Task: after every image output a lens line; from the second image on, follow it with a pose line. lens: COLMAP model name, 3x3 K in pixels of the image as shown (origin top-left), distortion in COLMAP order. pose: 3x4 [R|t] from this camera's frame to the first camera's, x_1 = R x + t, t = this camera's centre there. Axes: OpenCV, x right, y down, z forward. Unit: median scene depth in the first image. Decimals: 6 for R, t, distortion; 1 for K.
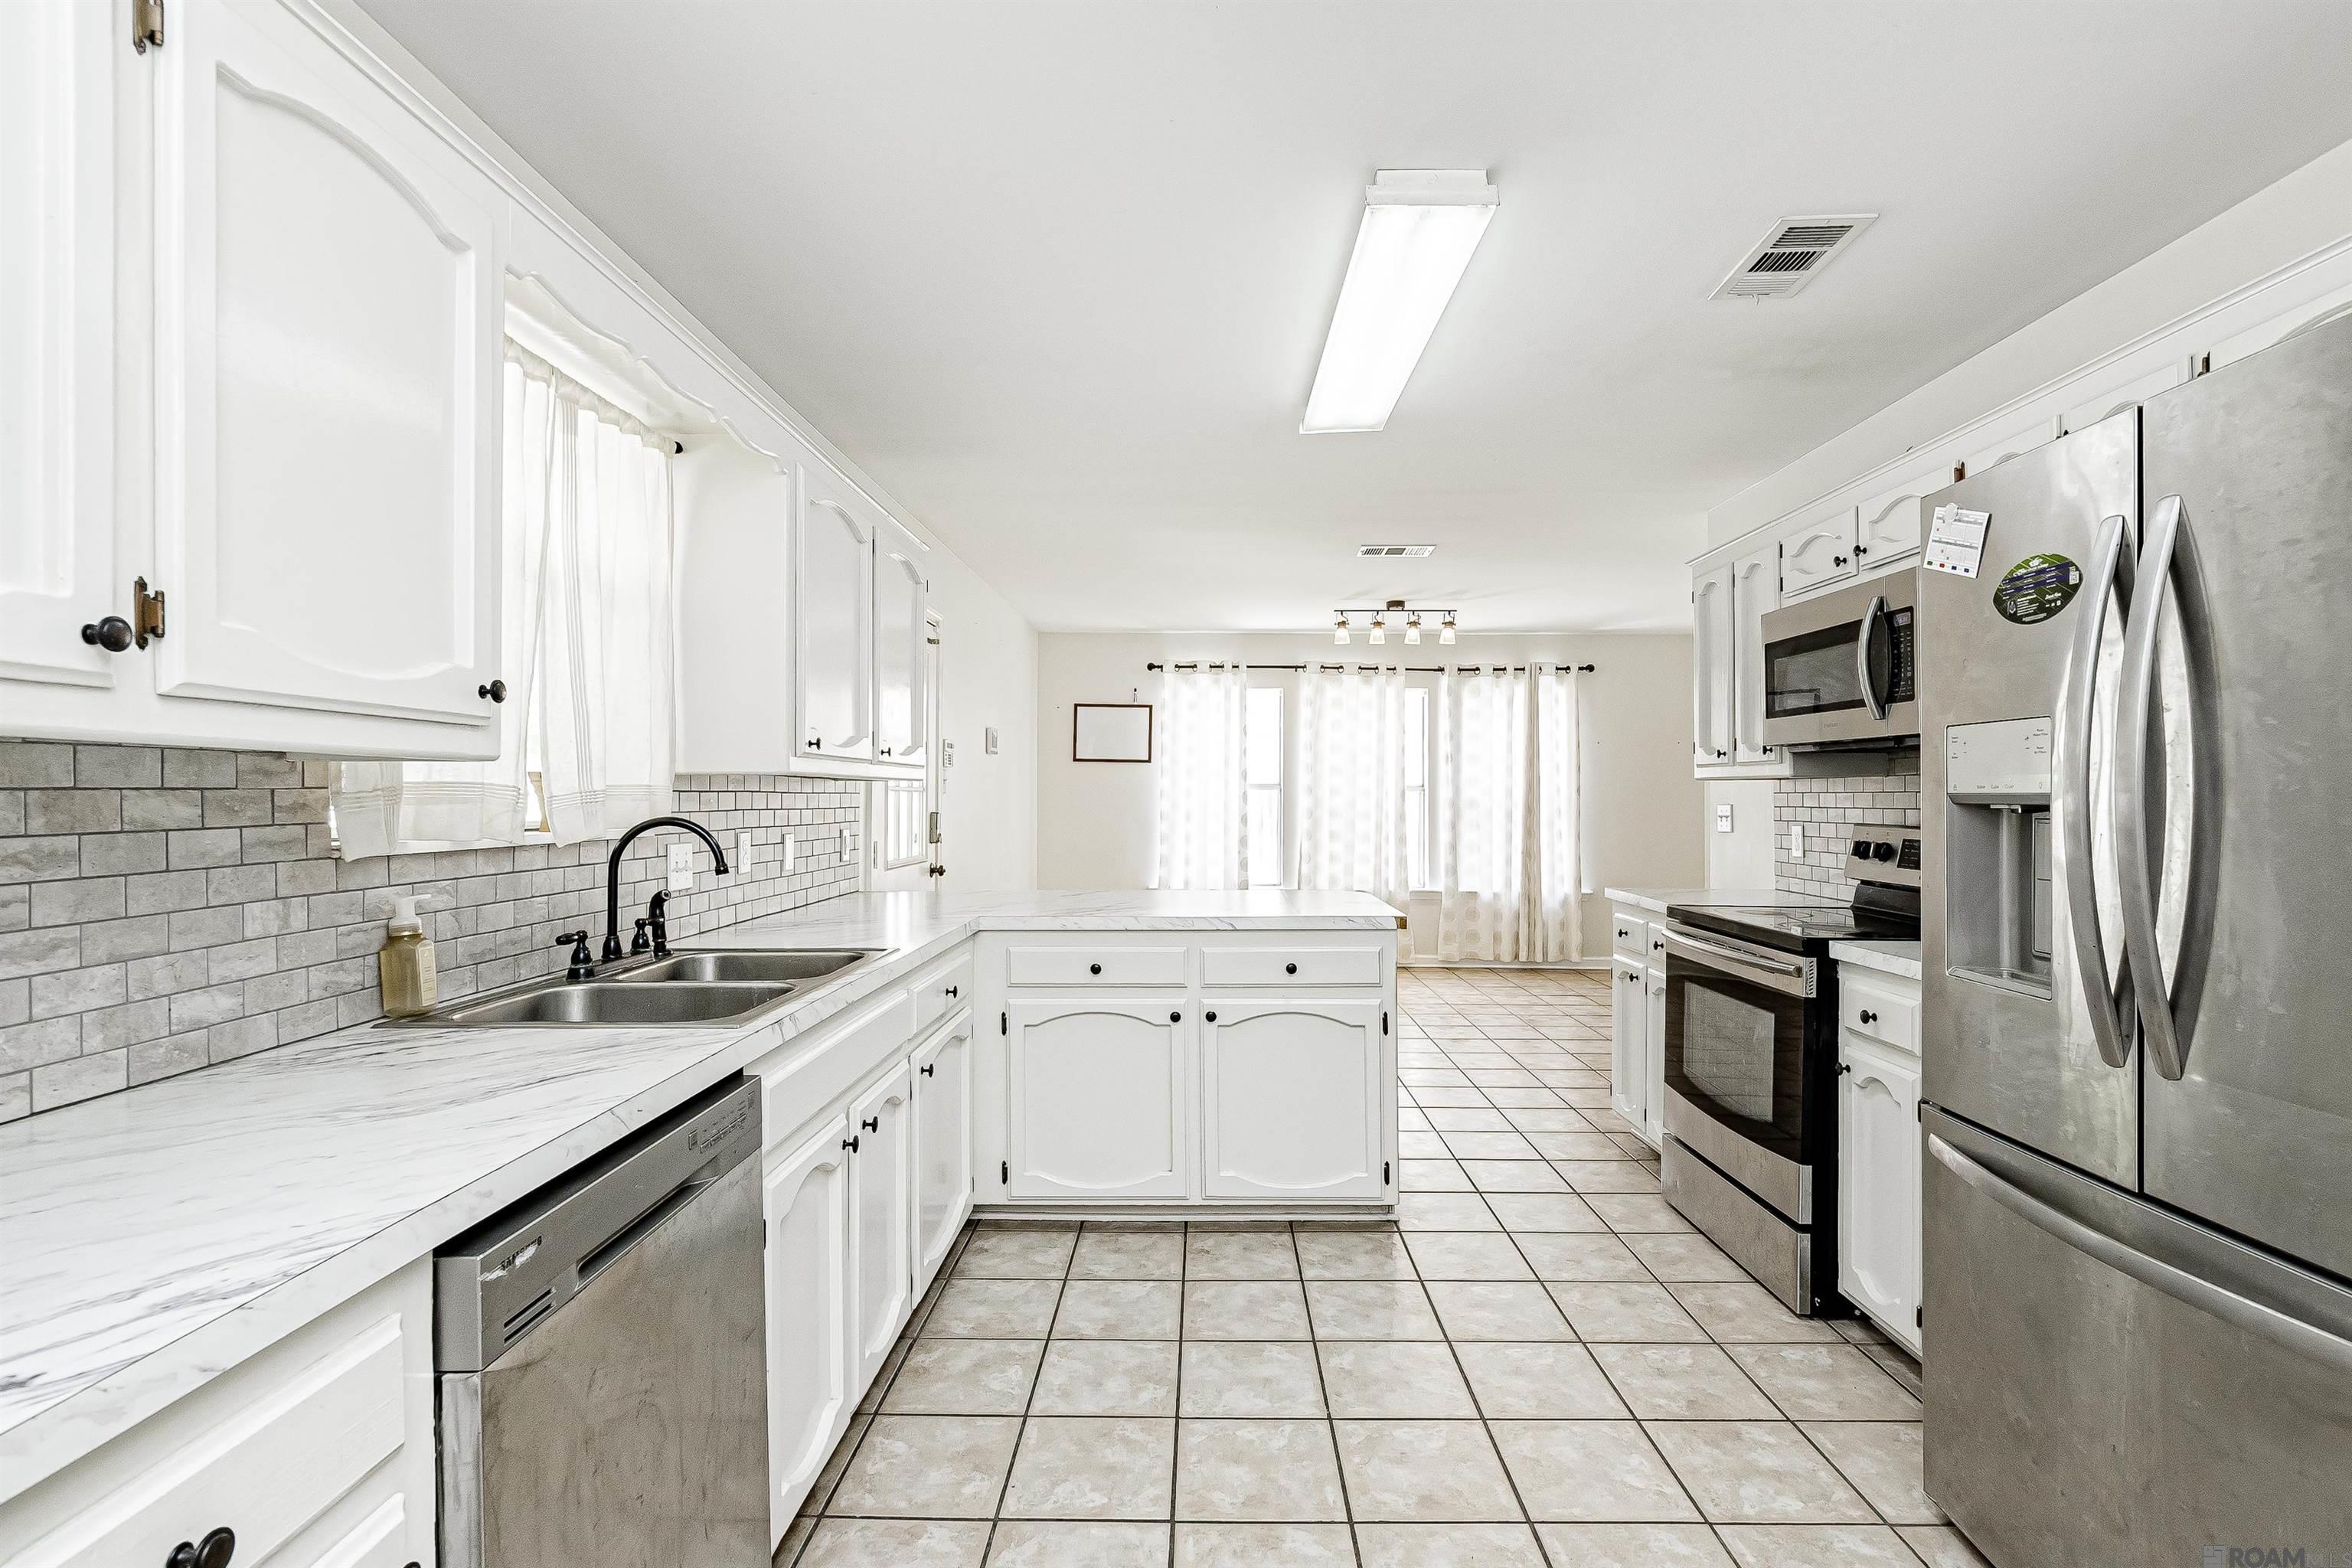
lens RADIAL K [[1063.2, 0, 1188.0], [0, 1063.2, 786.8], [0, 0, 1]] dist [-0.011094, 0.002801]
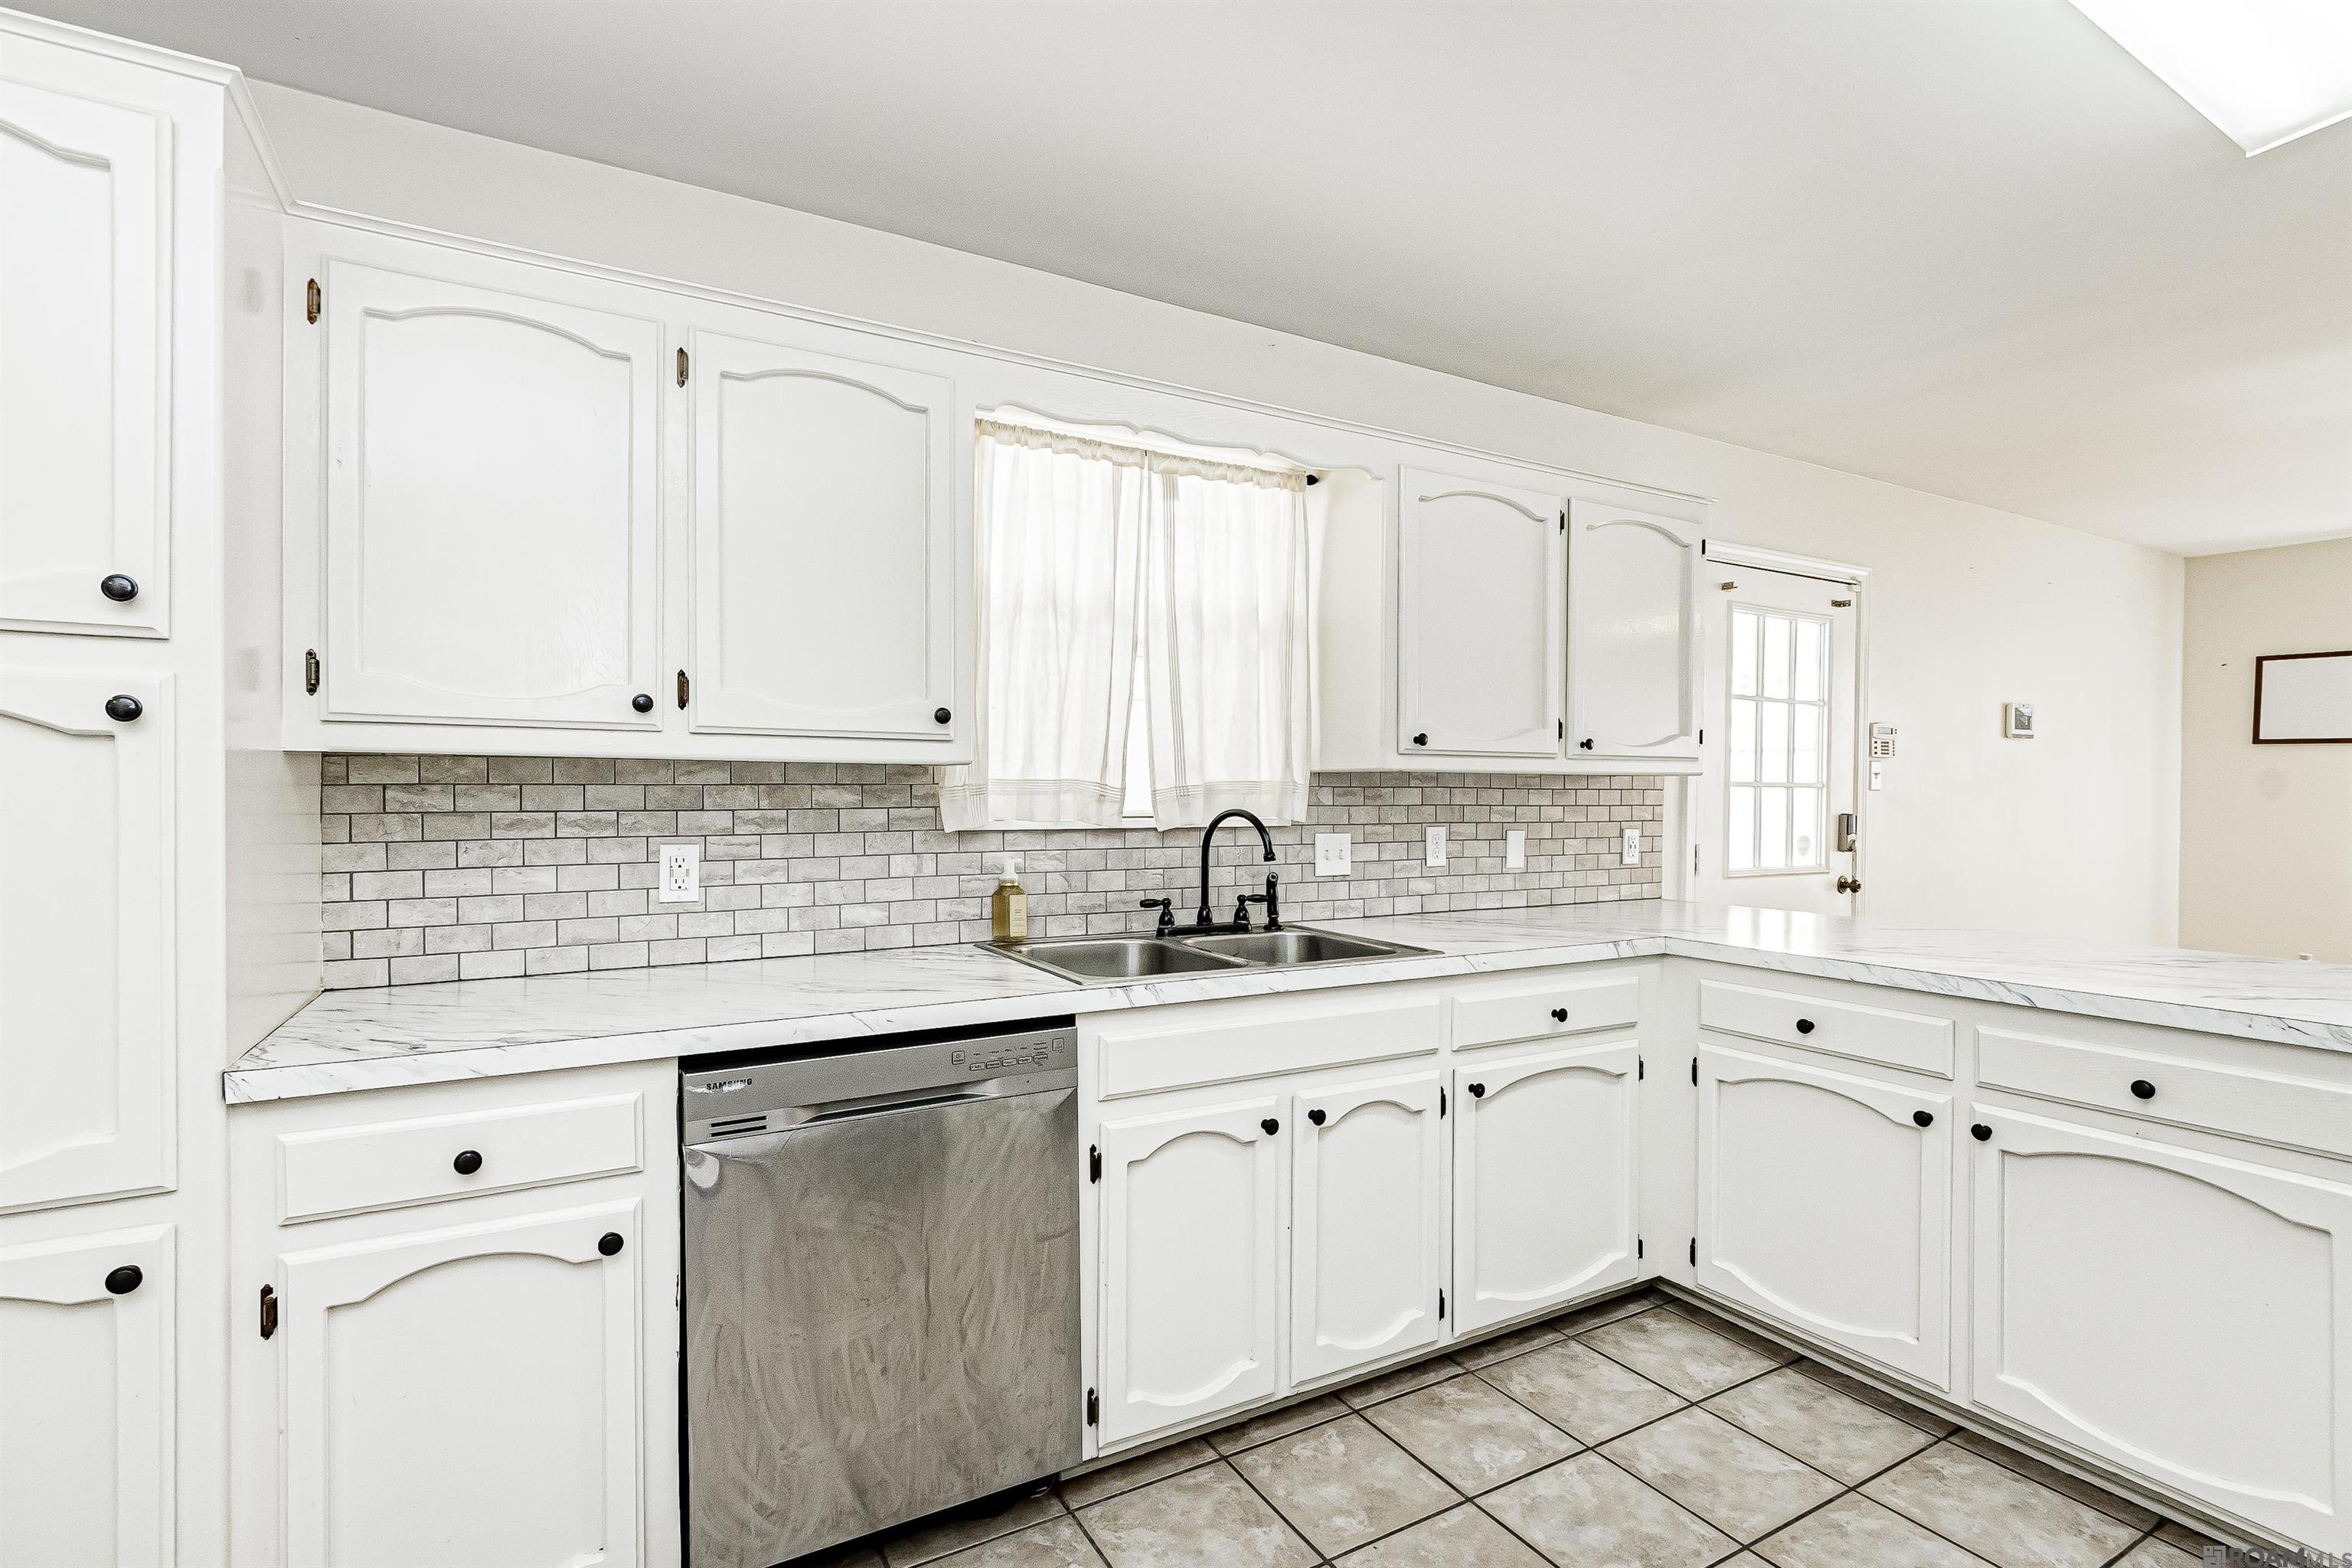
lens RADIAL K [[1063.2, 0, 1174.6], [0, 1063.2, 793.2], [0, 0, 1]] dist [-0.011094, 0.002801]
pose [[0.518455, 0.009308, -0.855054, 0.485343], [-0.000303, 0.999943, 0.010701, -0.001411], [0.855105, -0.005289, 0.518428, 0.353572]]
